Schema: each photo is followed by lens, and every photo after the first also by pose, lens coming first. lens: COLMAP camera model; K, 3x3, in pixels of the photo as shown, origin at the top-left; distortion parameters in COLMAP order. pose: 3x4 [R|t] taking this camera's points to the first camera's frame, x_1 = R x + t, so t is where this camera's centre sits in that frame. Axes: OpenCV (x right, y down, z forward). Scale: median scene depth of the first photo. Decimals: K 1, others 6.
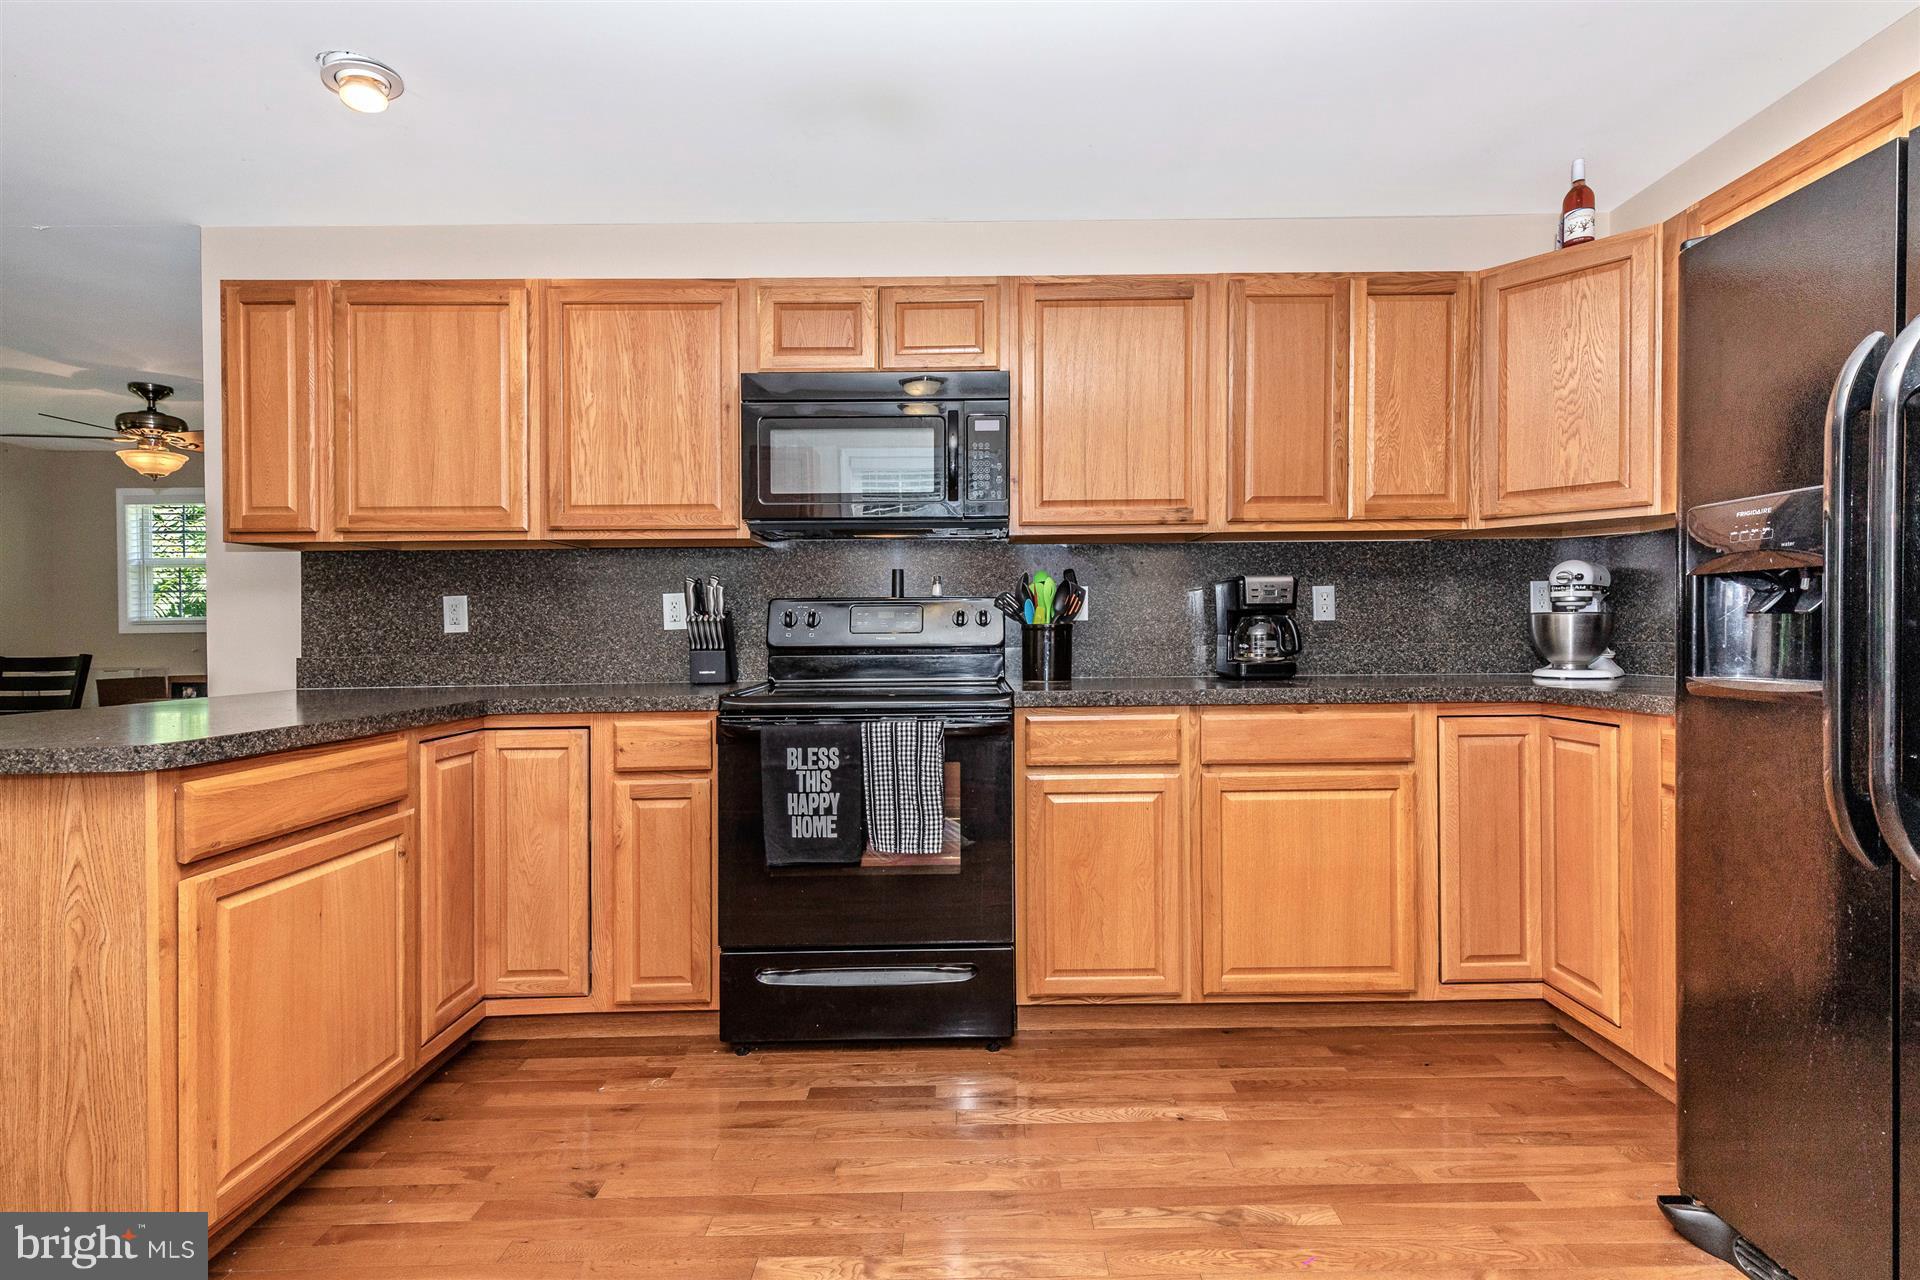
lens RADIAL K [[885.2, 0, 971.0], [0, 885.2, 661.1], [0, 0, 1]] dist [0.003819, -0.000192]
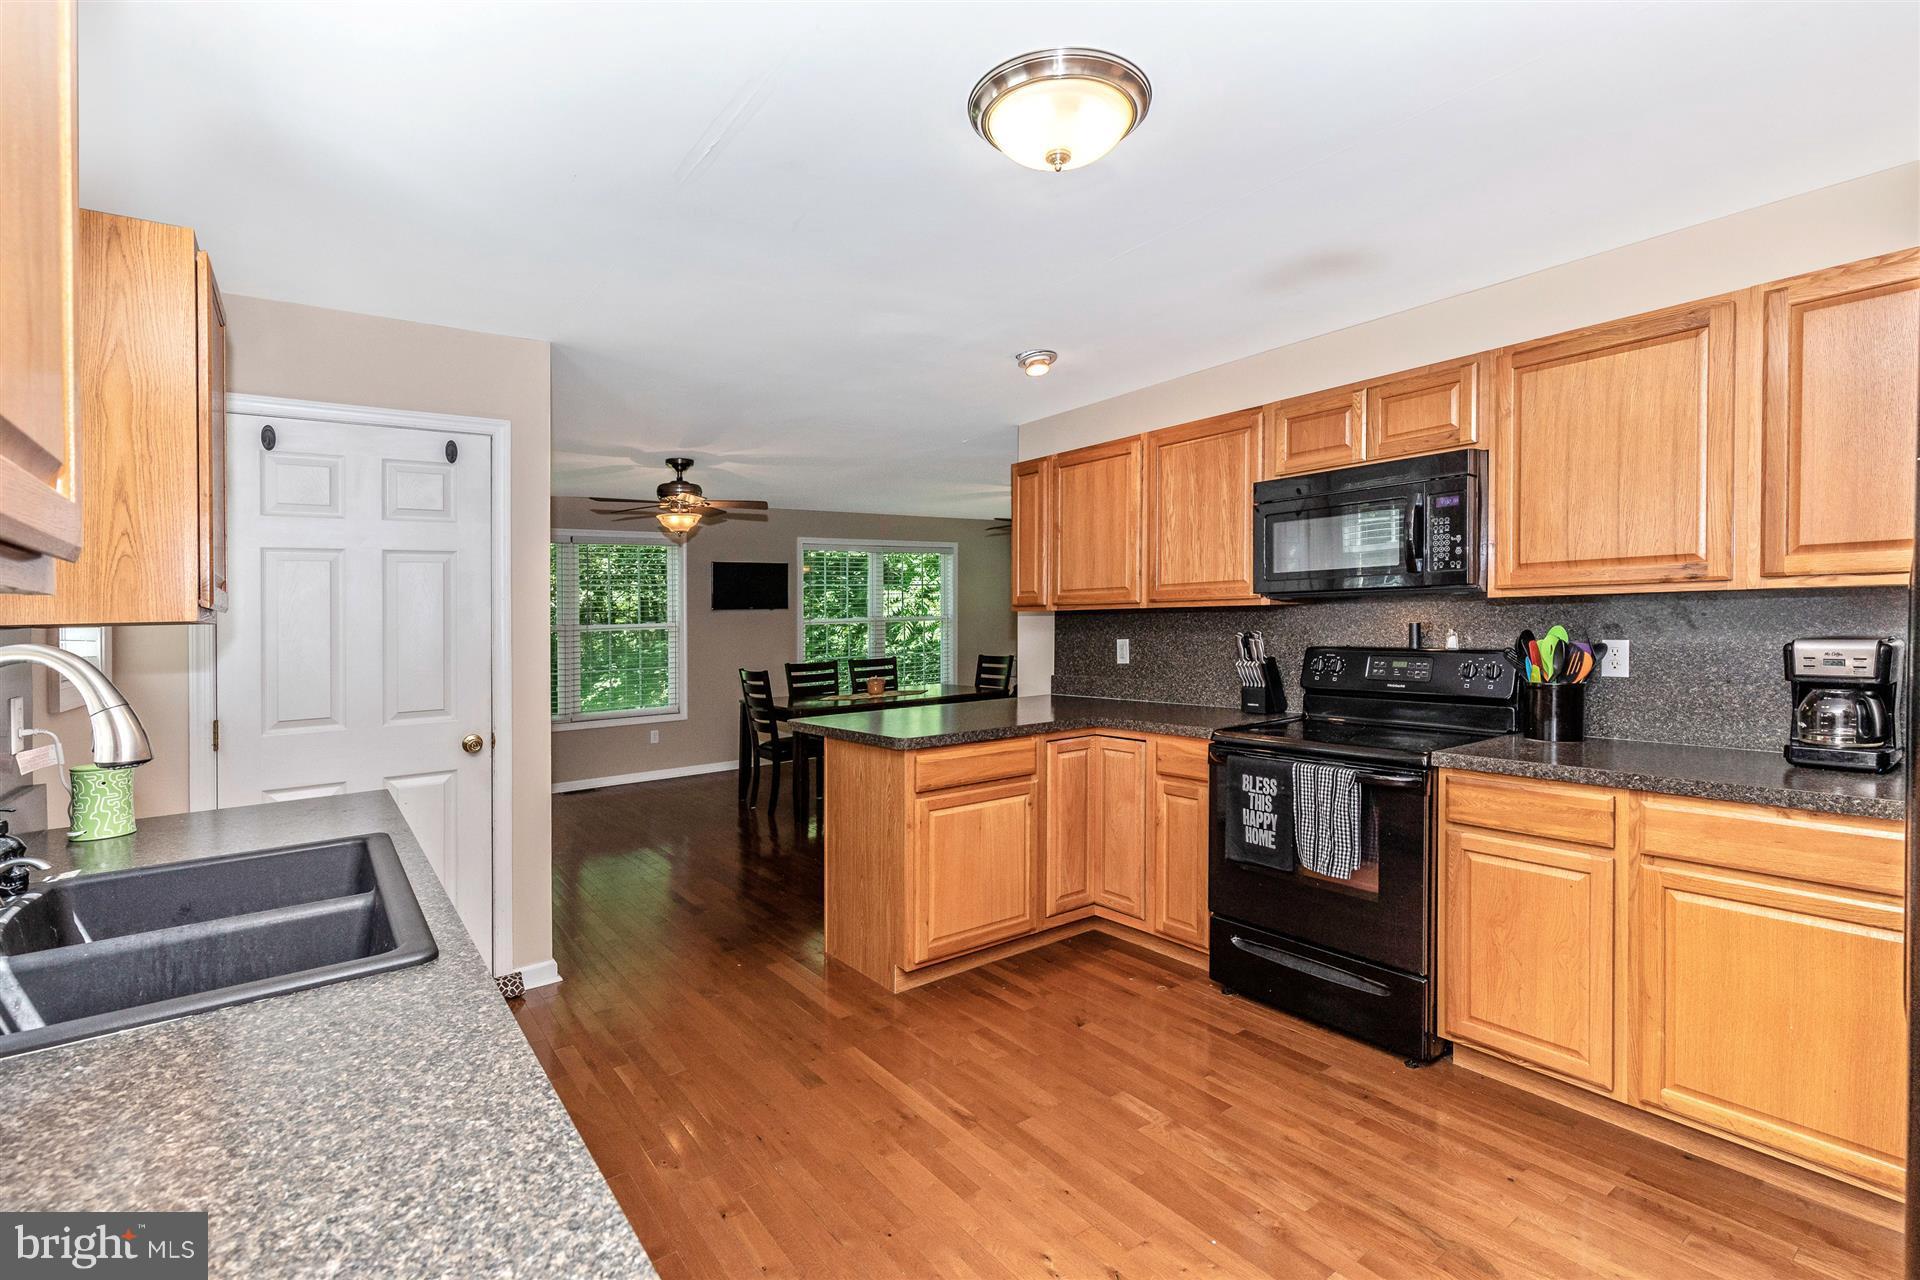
lens RADIAL K [[882.0, 0, 960.0], [0, 882.0, 640.0], [0, 0, 1]] dist [-0.001813, -0.000397]
pose [[0.583971, 0.017551, -0.811585, 0.588506], [-0.012186, 0.999843, 0.012855, -0.110922], [0.811683, 0.002383, 0.584094, -0.122091]]
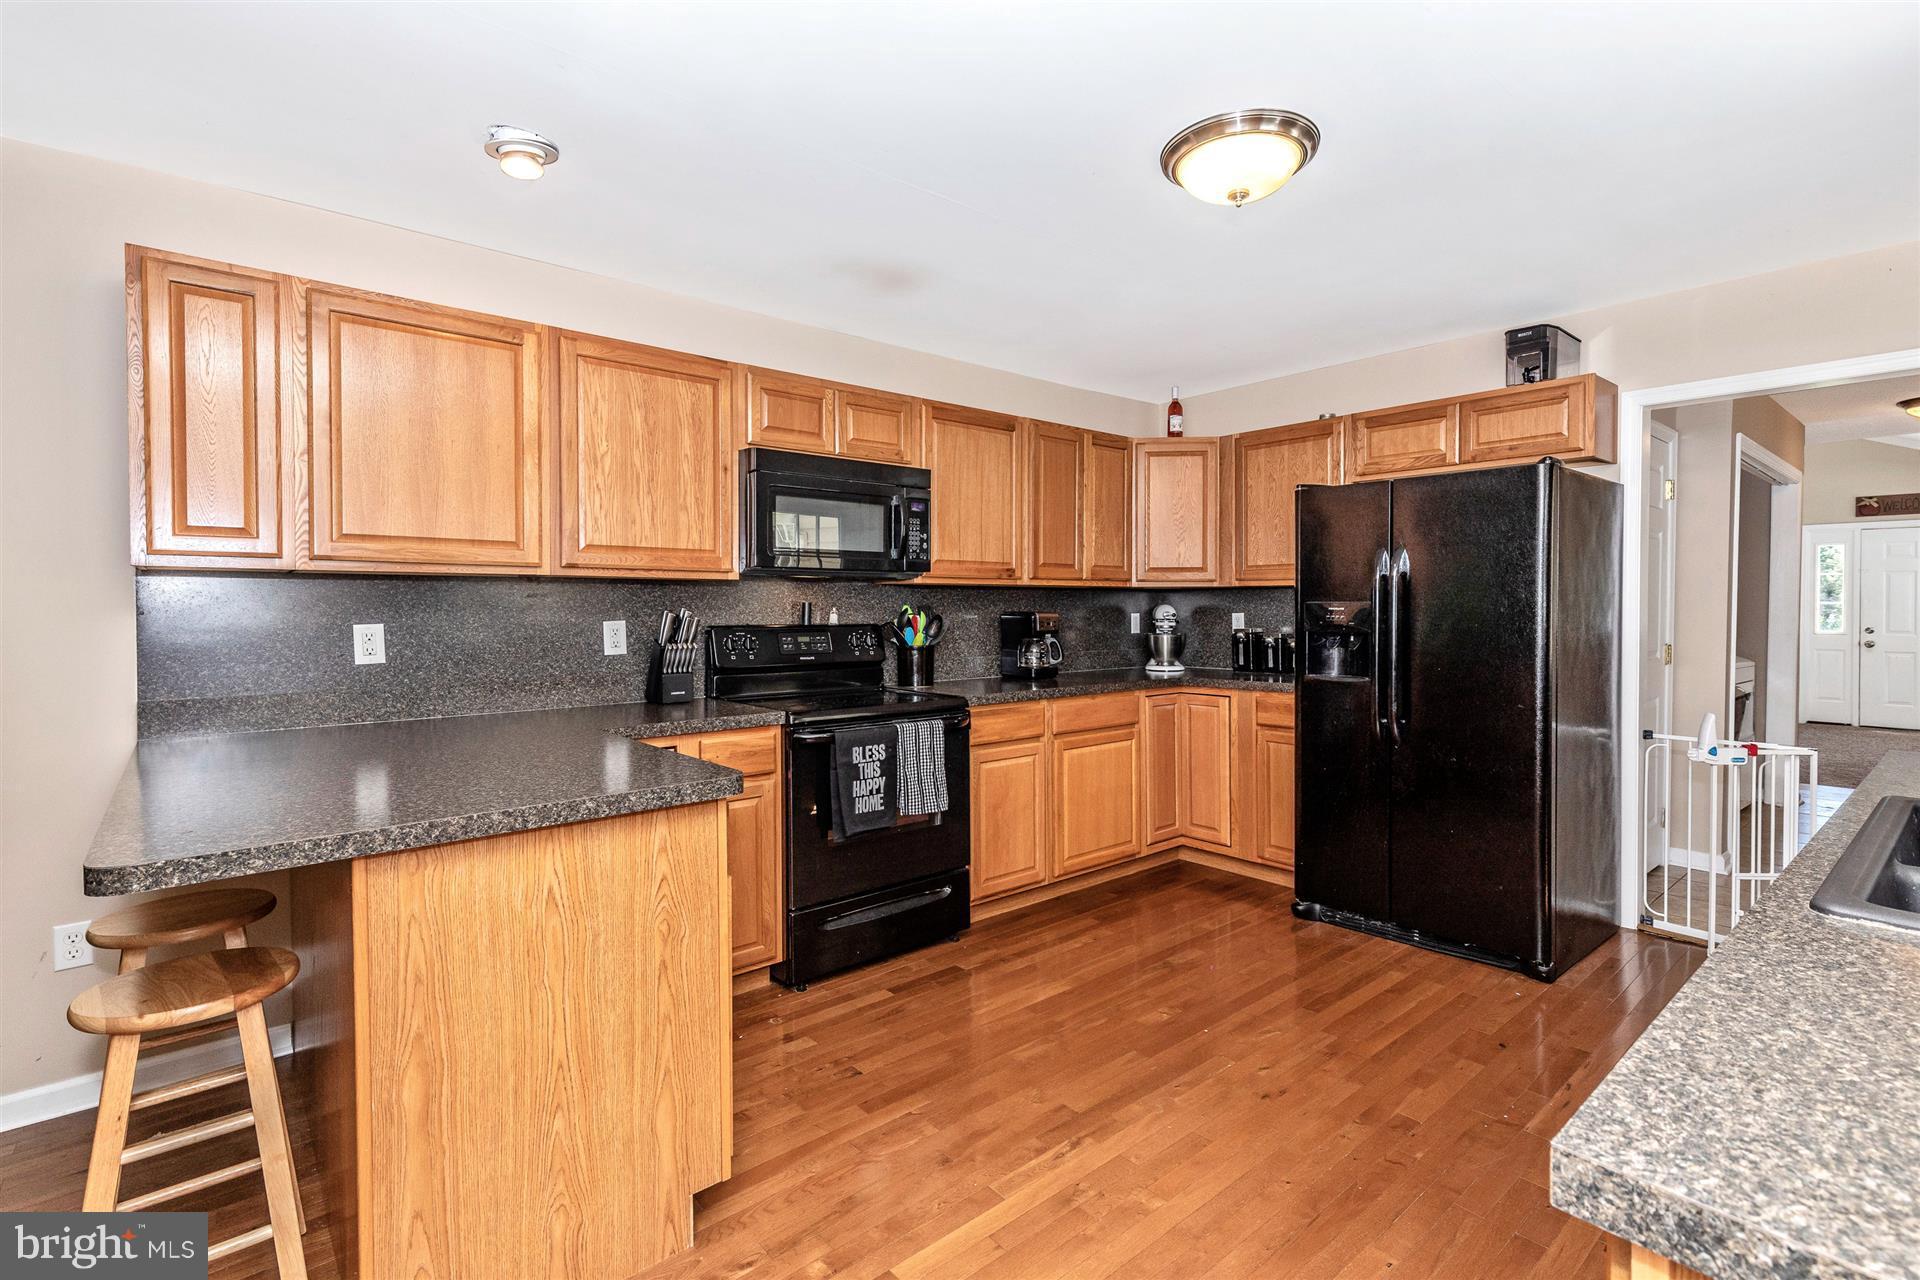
lens RADIAL K [[893.0, 0, 993.1], [0, 893.0, 651.3], [0, 0, 1]] dist [-0.001109, -0.000099]
pose [[0.753934, -0.022394, 0.656568, -0.881021], [0.016535, 0.999749, 0.015112, -0.061153], [-0.656742, -0.000537, 0.754115, -0.151198]]
